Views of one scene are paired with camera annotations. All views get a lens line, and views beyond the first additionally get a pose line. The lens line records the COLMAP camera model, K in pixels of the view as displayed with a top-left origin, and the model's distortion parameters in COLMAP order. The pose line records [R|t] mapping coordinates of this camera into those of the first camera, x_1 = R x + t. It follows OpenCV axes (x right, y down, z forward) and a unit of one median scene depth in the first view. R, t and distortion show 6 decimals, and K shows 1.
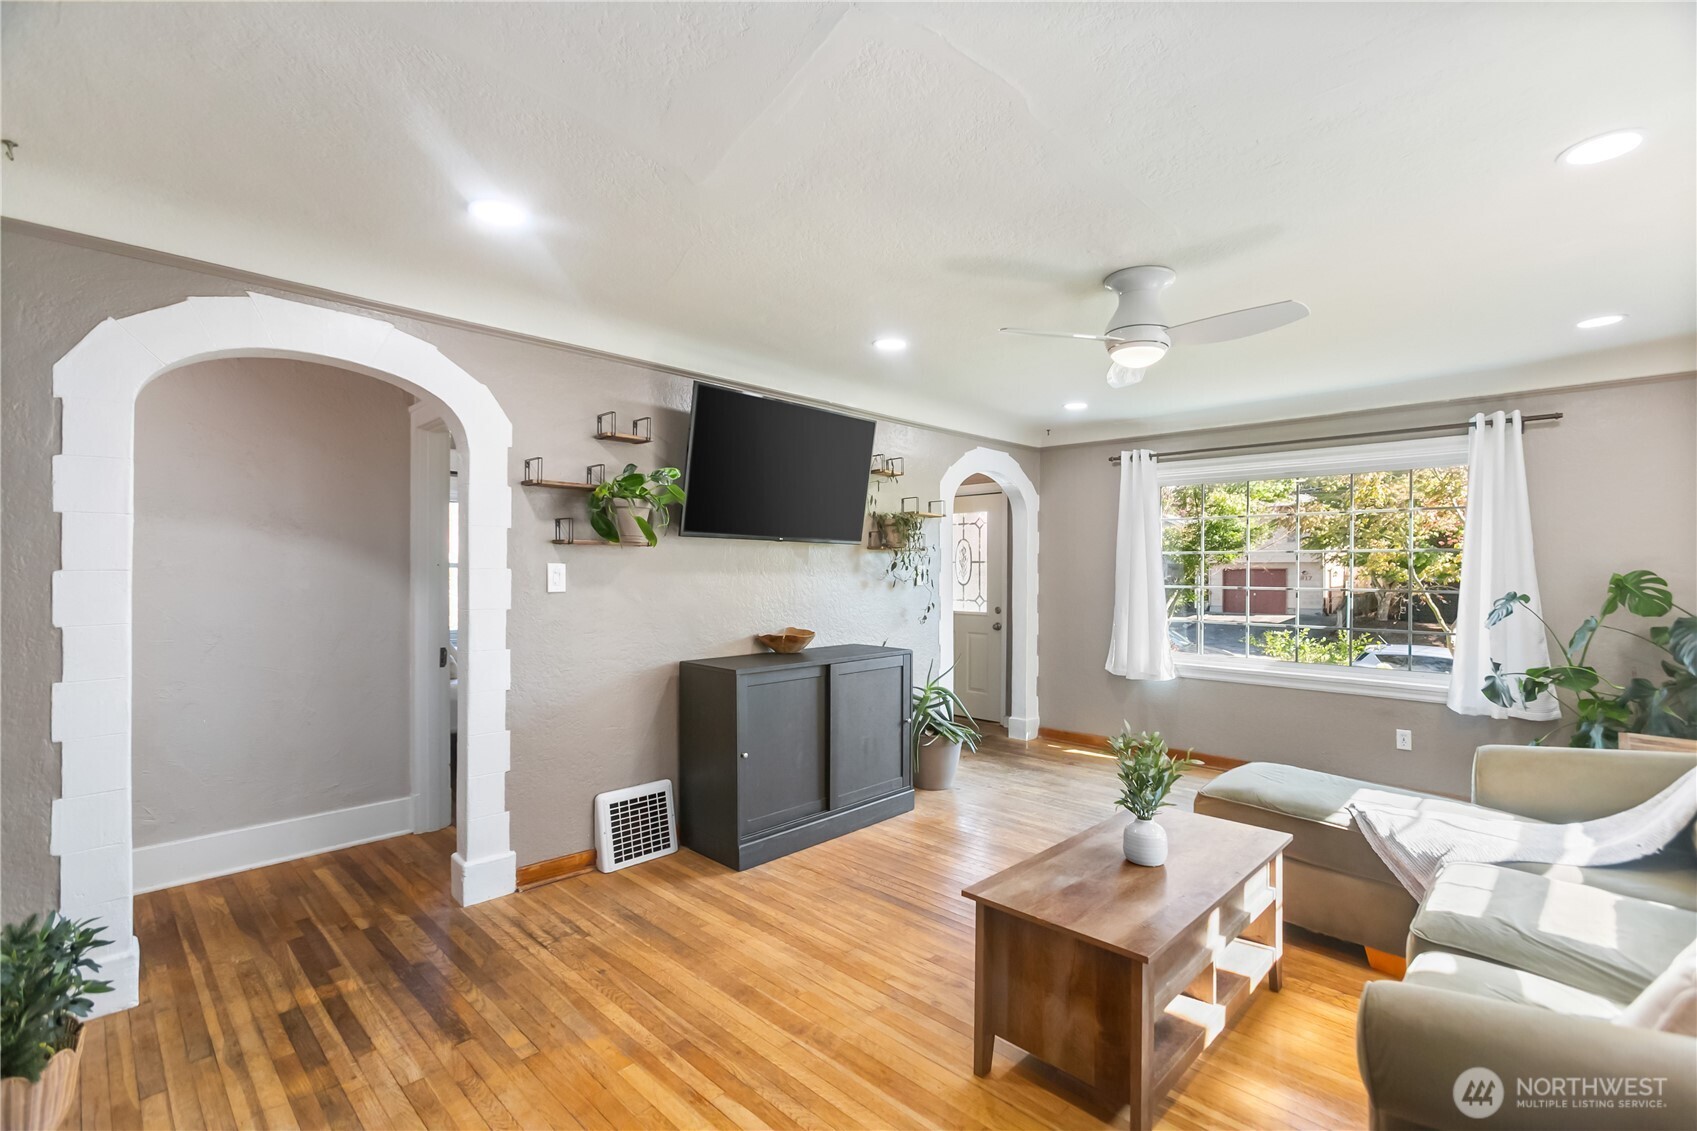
lens RADIAL K [[755.8, 0, 844.5], [0, 755.8, 560.5], [0, 0, 1]] dist [-0.009822, 0.009763]
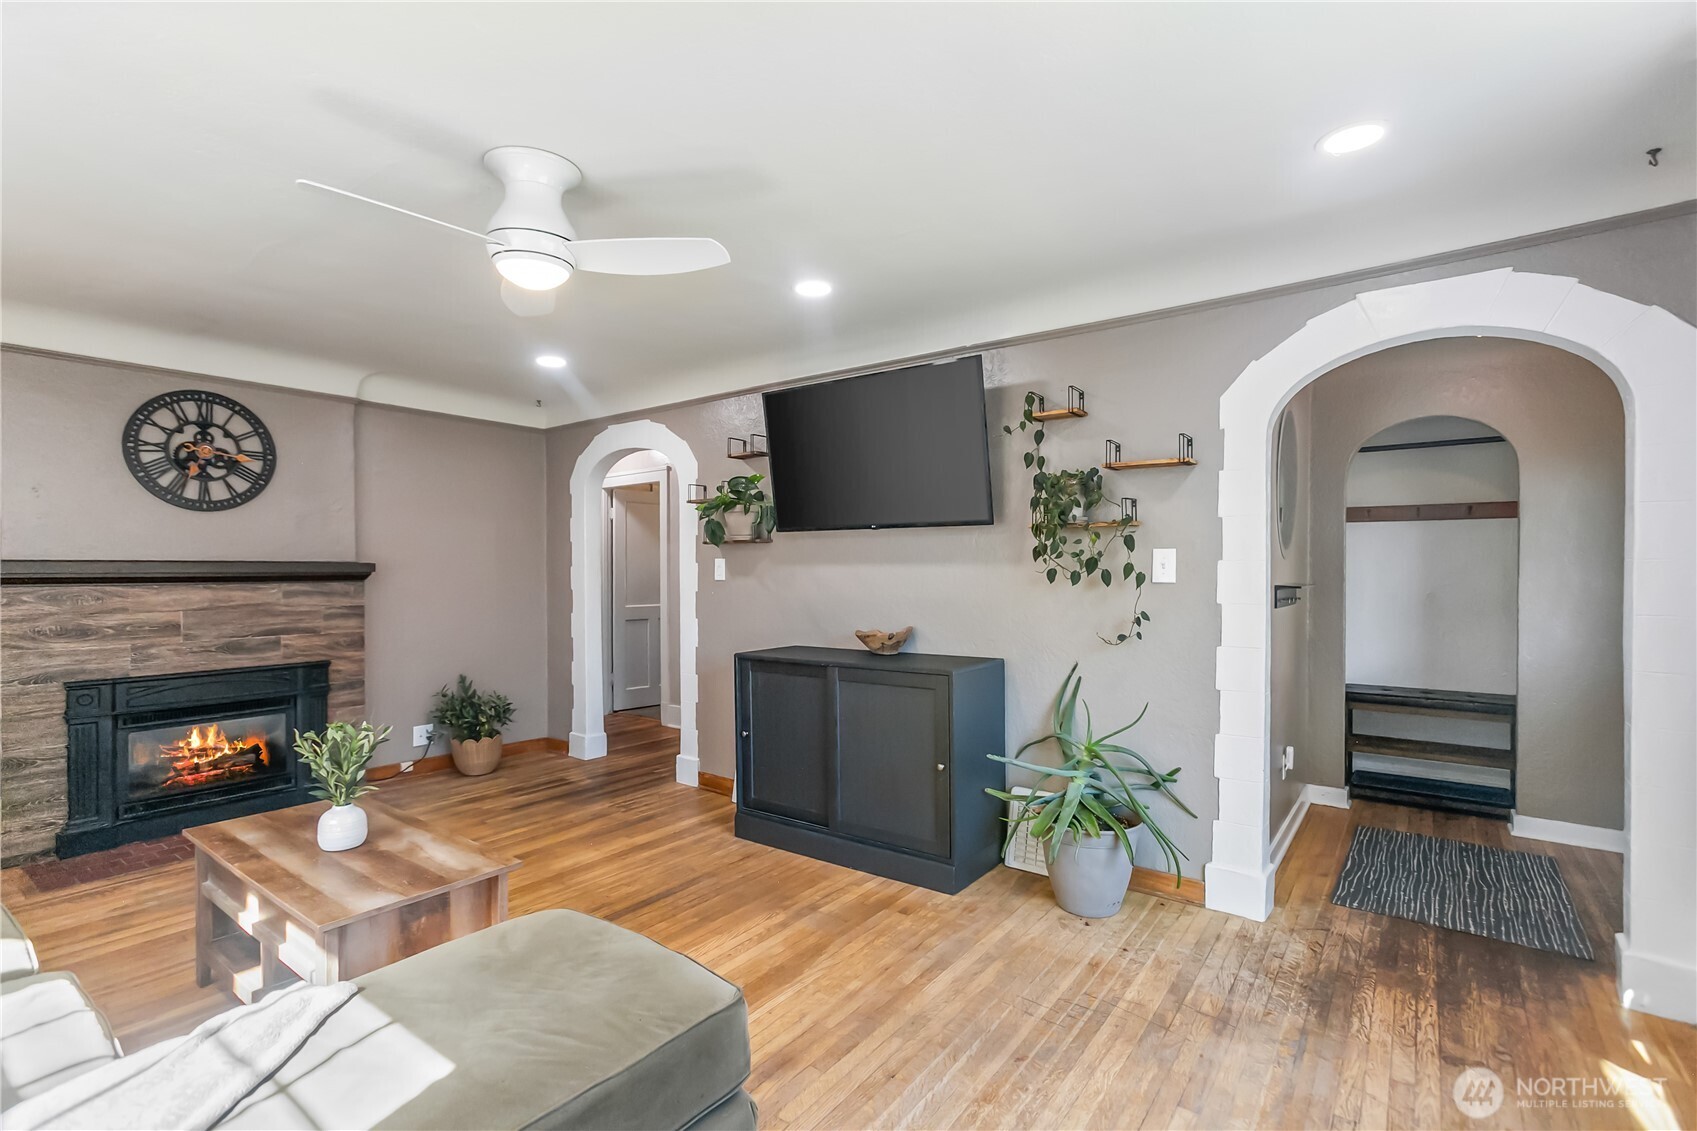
lens RADIAL K [[785.4, 0, 854.9], [0, 785.4, 570.8], [0, 0, 1]] dist [-0.010541, 0.000744]
pose [[0.140158, 0.001824, -0.990127, 1.026544], [0.020292, 0.999783, 0.004715, 0.023237], [0.989921, -0.020752, 0.140090, 1.029289]]
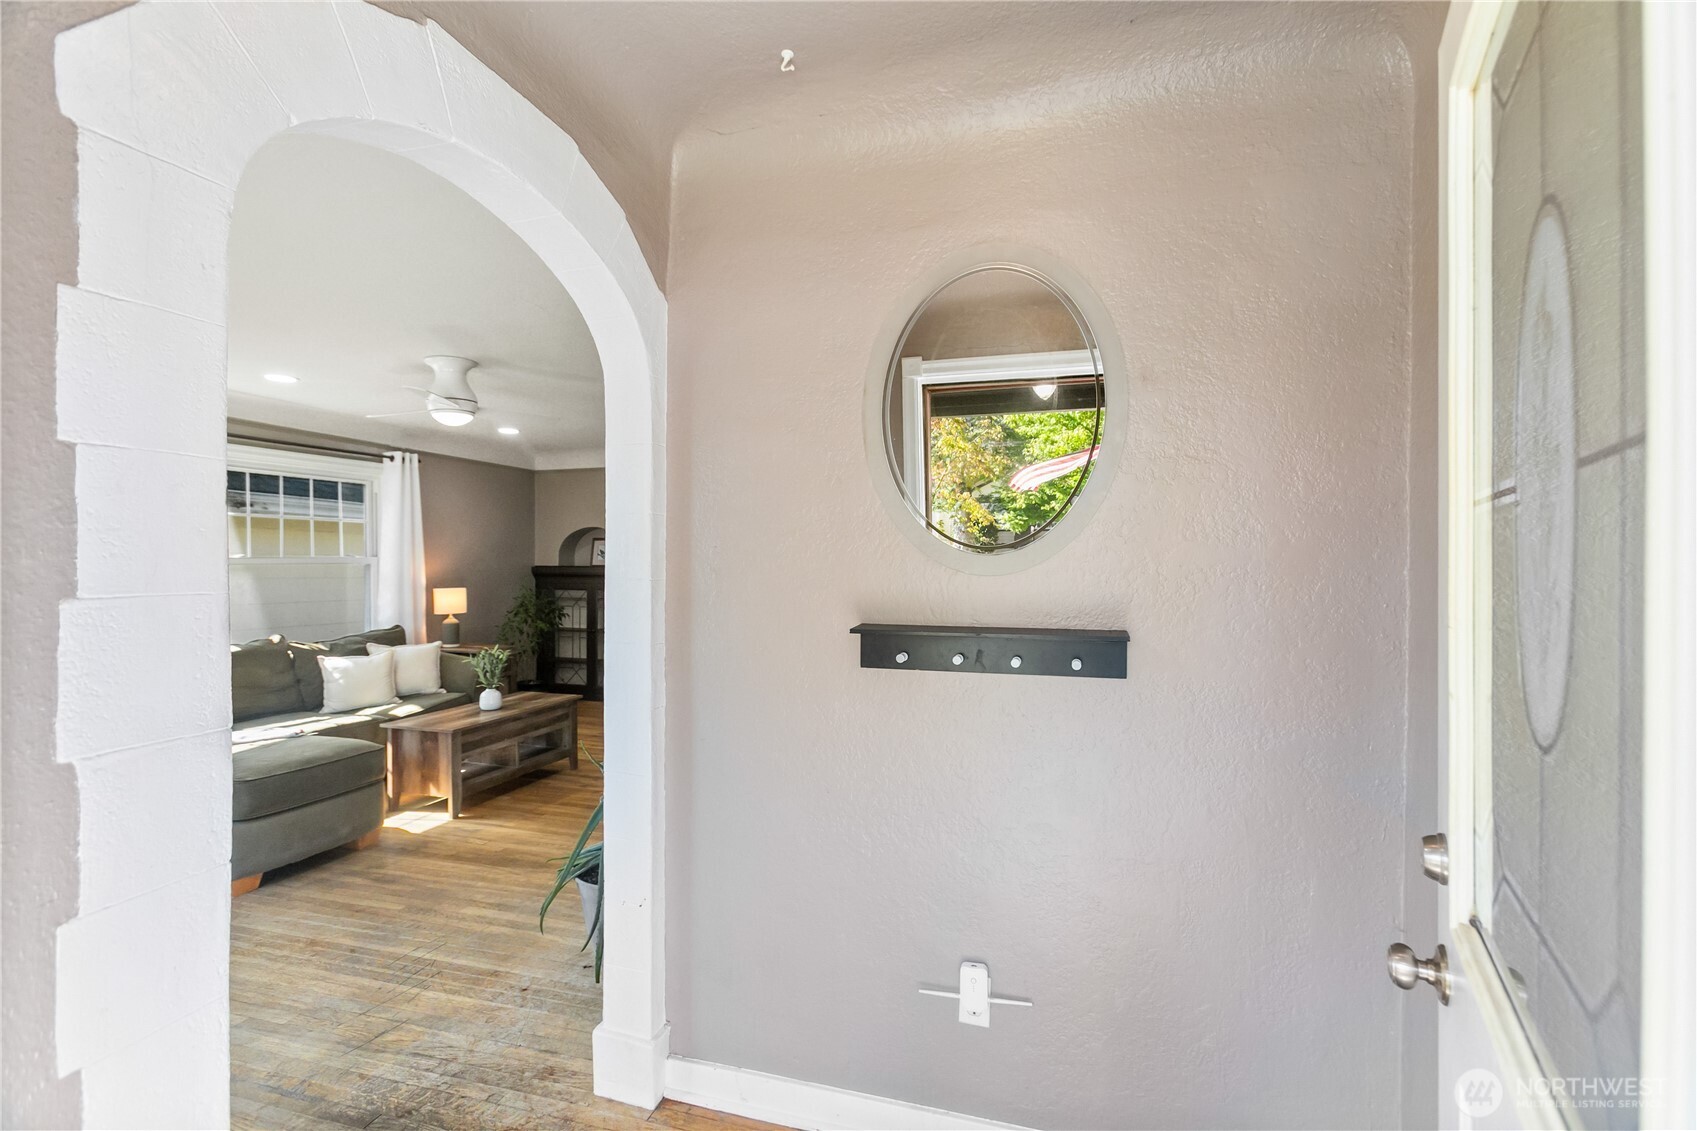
lens RADIAL K [[748.6, 0, 852.5], [0, 748.6, 563.8], [0, 0, 1]] dist [-0.019235, 0.014053]
pose [[-0.877058, -0.006751, -0.480338, 0.340541], [0.001466, 0.999859, -0.016730, 0.021418], [0.480383, -0.015378, -0.876924, 2.201064]]
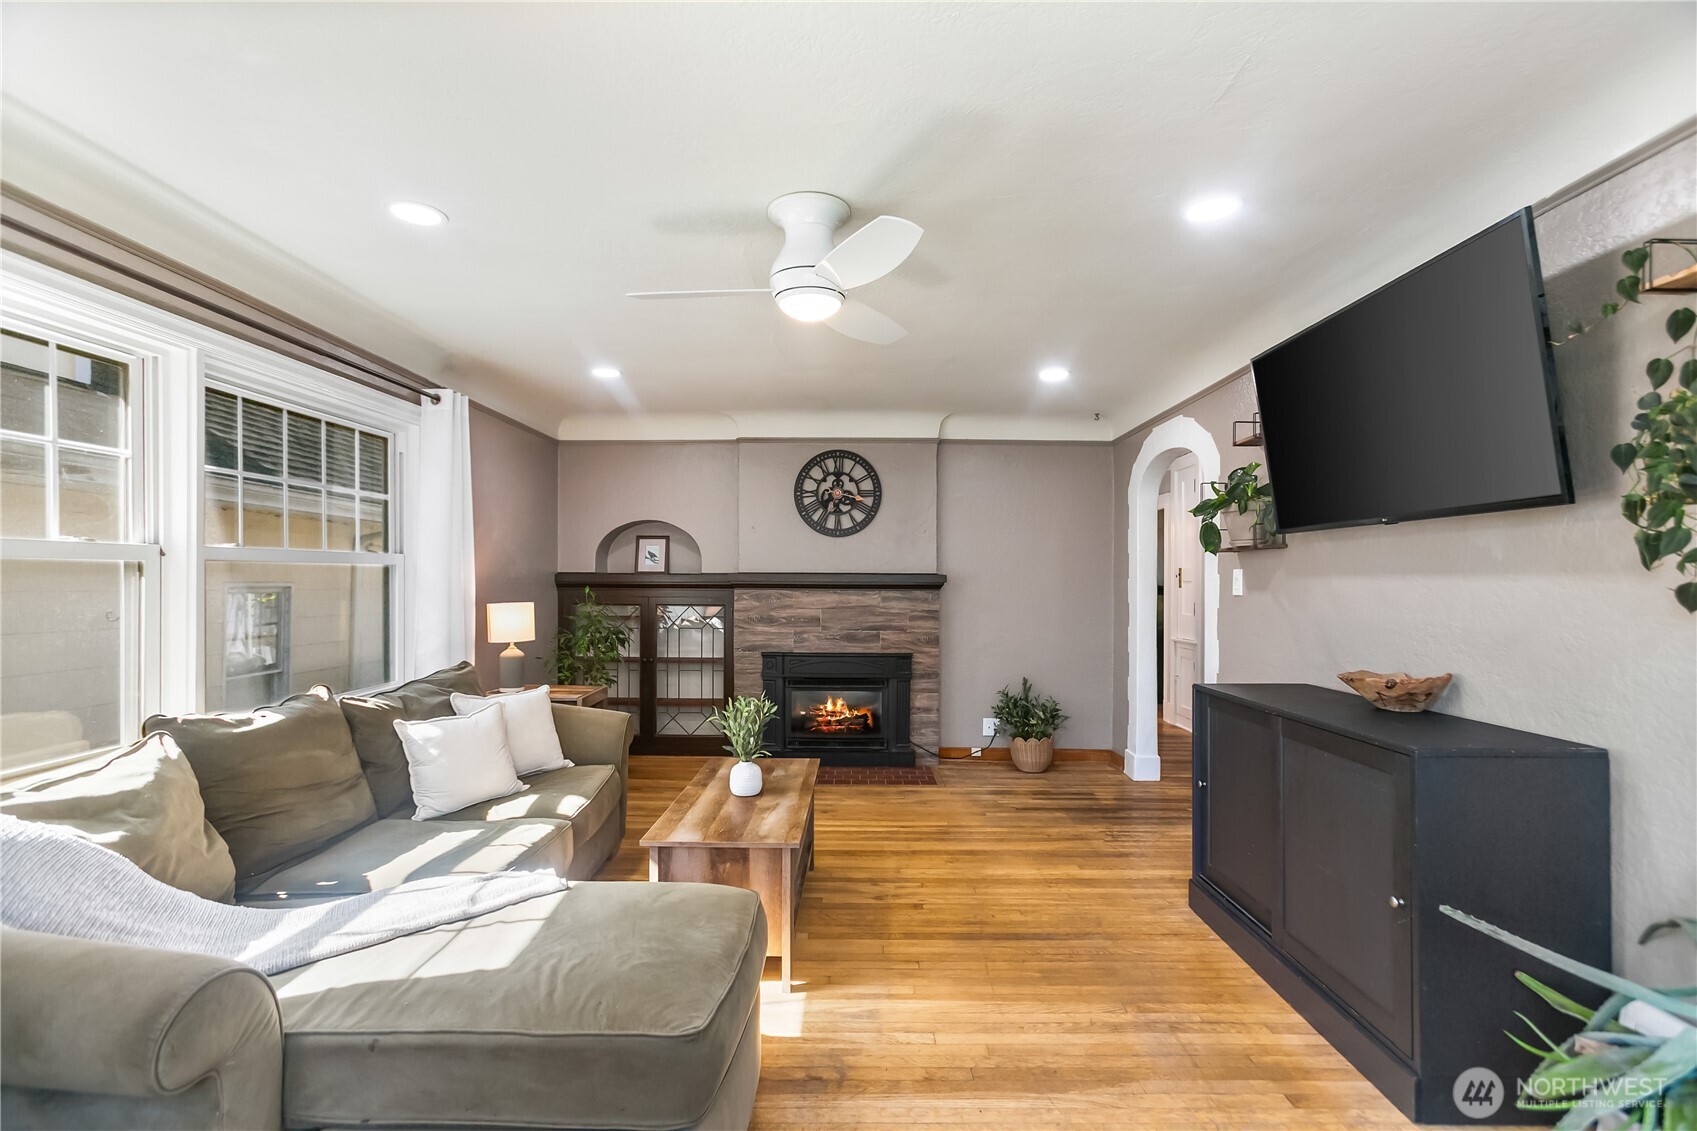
lens RADIAL K [[753.5, 0, 852.1], [0, 753.5, 581.7], [0, 0, 1]] dist [-0.023933, 0.016324]
pose [[-0.716518, -0.005776, -0.697545, 0.785217], [0.004736, 0.999902, -0.013144, 0.032865], [0.697553, -0.012721, -0.716420, 1.377160]]
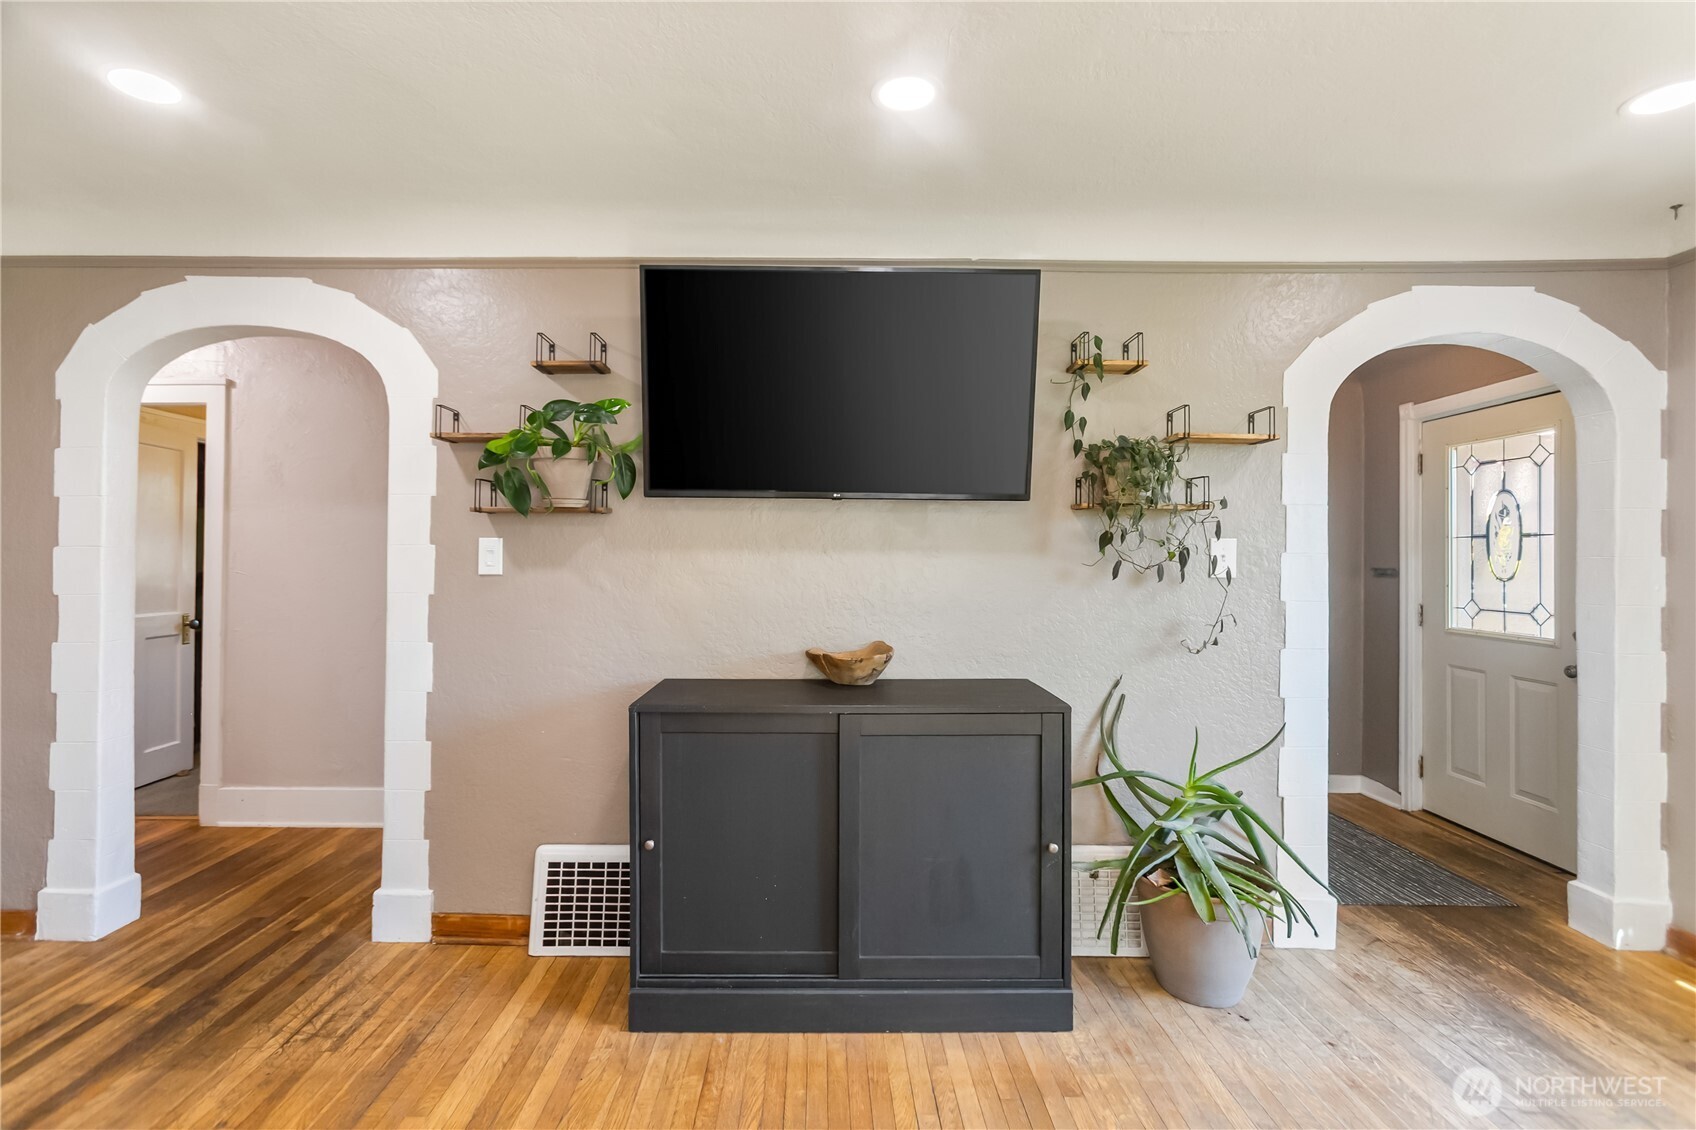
lens RADIAL K [[765.0, 0, 821.5], [0, 765.0, 542.3], [0, 0, 1]] dist [0.000640, 0.000843]
pose [[0.702757, -0.013159, -0.711309, 0.426715], [0.006946, 0.999908, -0.011636, 0.019535], [0.711396, 0.003236, 0.702784, 0.675502]]
